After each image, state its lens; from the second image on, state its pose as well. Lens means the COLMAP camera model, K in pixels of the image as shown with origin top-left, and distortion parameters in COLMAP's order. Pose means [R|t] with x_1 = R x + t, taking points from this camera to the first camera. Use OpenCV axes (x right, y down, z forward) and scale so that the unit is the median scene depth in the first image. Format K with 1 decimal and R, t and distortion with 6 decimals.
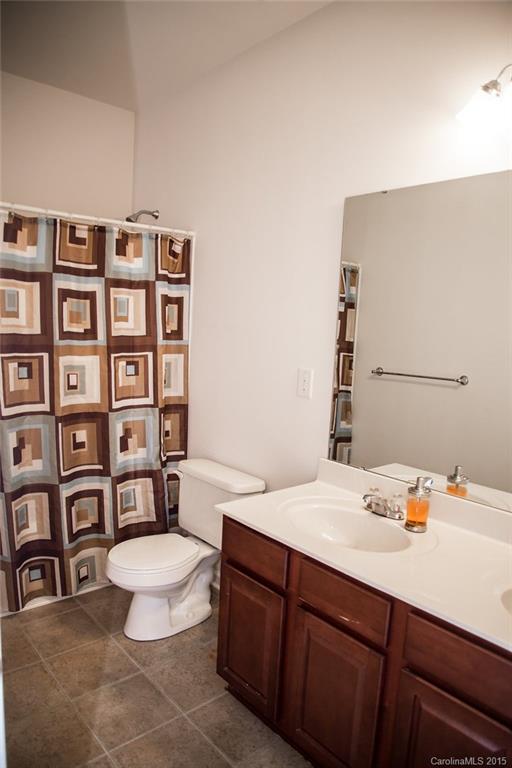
lens RADIAL K [[525.2, 0, 258.0], [0, 525.2, 392.6], [0, 0, 1]] dist [-0.096912, 0.049285]
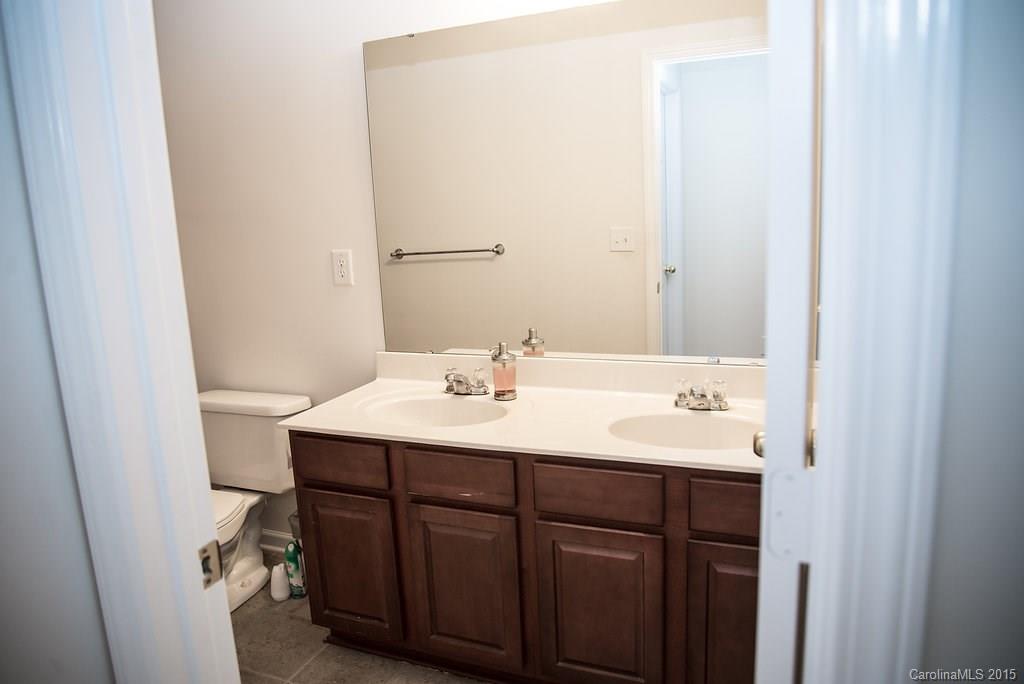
lens RADIAL K [[700.3, 0, 512.0], [0, 700.3, 342.0], [0, 0, 1]] dist [-0.096912, 0.049285]
pose [[0.890409, -0.174673, 0.420310, -0.193046], [0.149668, 0.984442, 0.092050, 0.044708], [-0.429850, -0.019055, 0.902699, -0.146271]]
